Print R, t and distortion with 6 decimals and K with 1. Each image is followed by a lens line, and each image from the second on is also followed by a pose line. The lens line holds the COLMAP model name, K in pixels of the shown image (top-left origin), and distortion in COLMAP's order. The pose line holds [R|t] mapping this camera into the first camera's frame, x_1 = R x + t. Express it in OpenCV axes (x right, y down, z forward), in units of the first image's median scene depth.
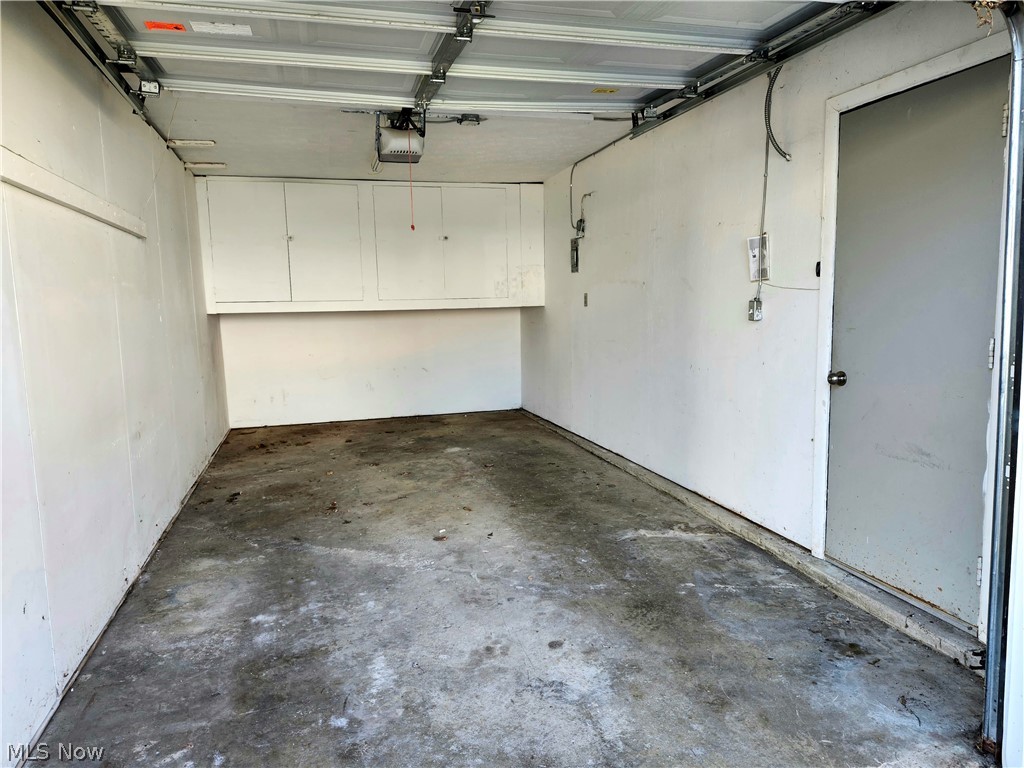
lens RADIAL K [[712.9, 0, 507.4], [0, 712.9, 384.2], [0, 0, 1]] dist [0.060912, -0.090944]
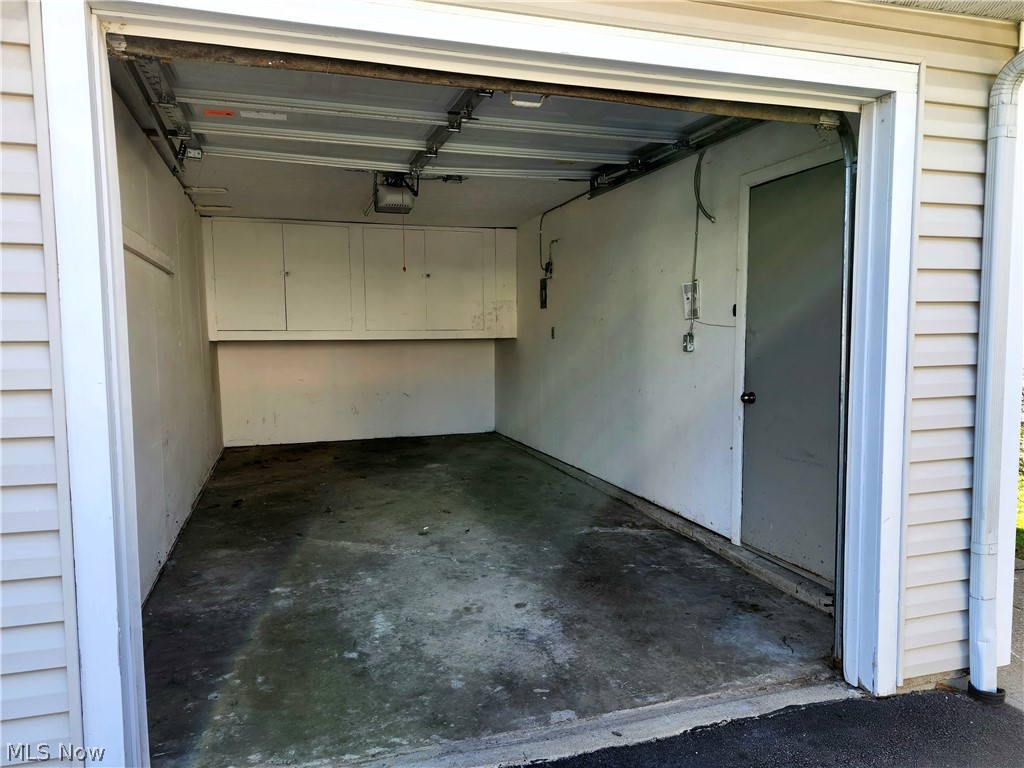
lens RADIAL K [[712.9, 0, 507.4], [0, 712.9, 384.2], [0, 0, 1]] dist [0.060912, -0.090944]
pose [[0.999239, 0.011740, 0.037185, -0.005099], [-0.010021, 0.998888, -0.046077, 0.026882], [-0.037684, 0.045669, 0.998246, -0.204001]]
